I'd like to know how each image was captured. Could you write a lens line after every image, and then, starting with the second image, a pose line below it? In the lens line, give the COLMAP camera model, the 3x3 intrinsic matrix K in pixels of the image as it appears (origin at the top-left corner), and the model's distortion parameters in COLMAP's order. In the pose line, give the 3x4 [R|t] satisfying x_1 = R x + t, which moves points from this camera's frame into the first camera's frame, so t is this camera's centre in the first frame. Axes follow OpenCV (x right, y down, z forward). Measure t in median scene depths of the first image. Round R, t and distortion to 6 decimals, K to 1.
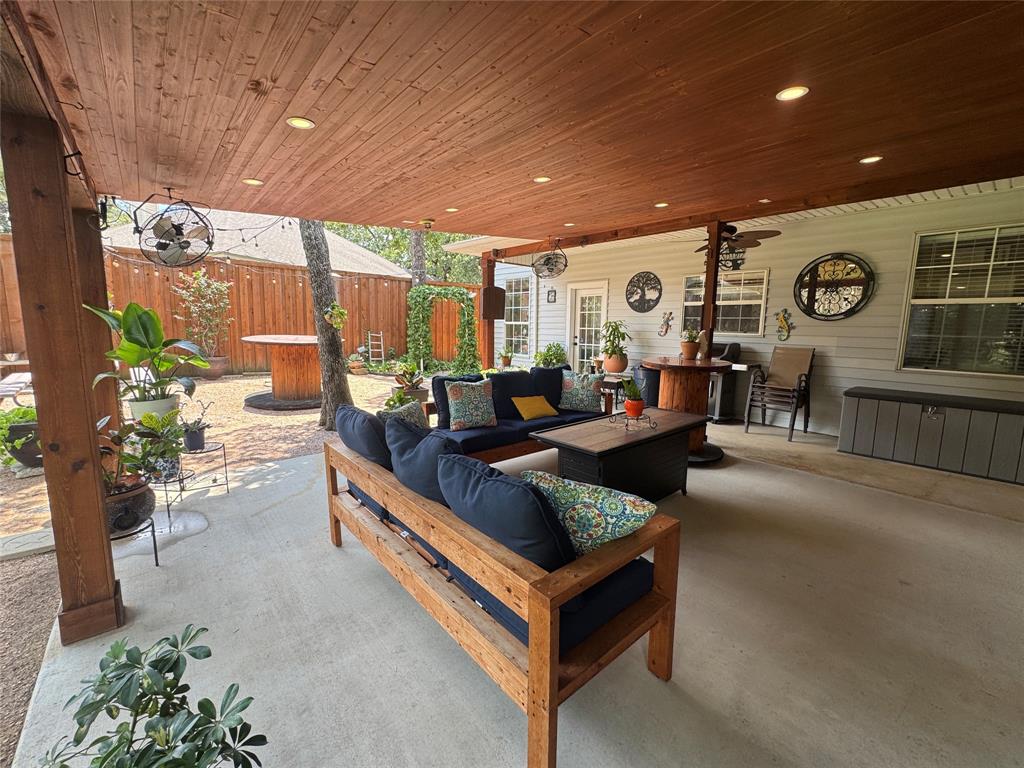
lens RADIAL K [[424.8, 0, 517.3], [0, 424.8, 379.5], [0, 0, 1]] dist [-0.001075, 0.000314]
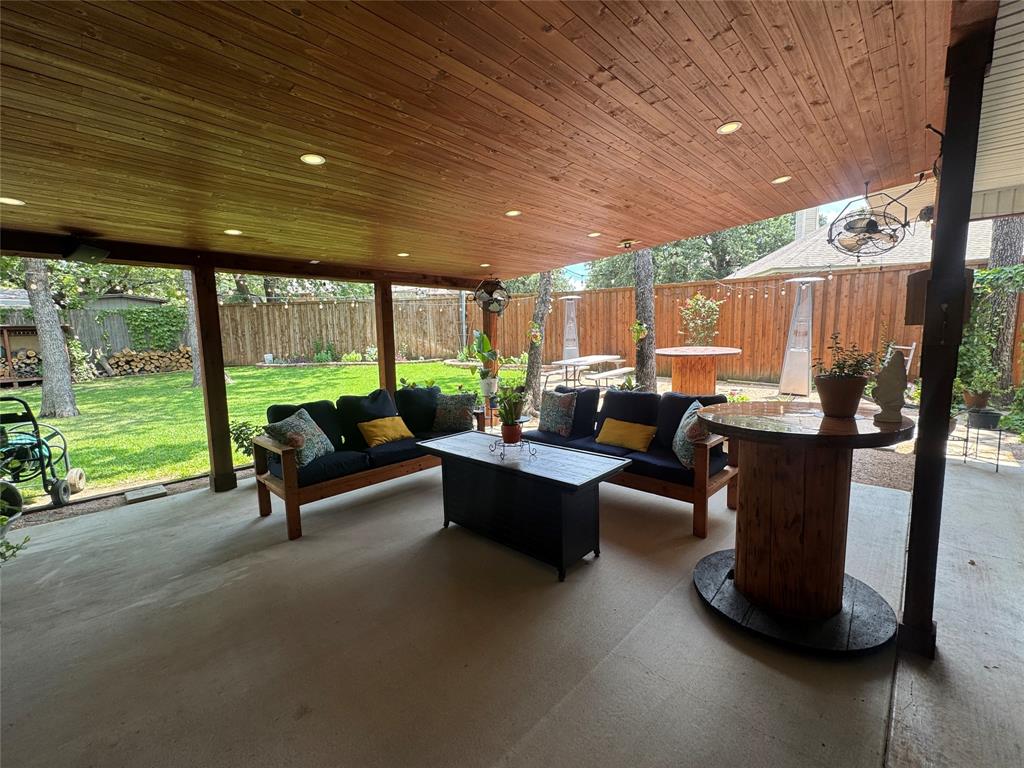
lens RADIAL K [[424.8, 0, 517.1], [0, 424.8, 385.5], [0, 0, 1]] dist [-0.001075, 0.000314]
pose [[0.100208, 0.102932, -0.989628, 0.470049], [-0.103171, 0.990348, 0.092560, -0.050684], [0.989603, 0.092826, 0.109861, 0.357223]]
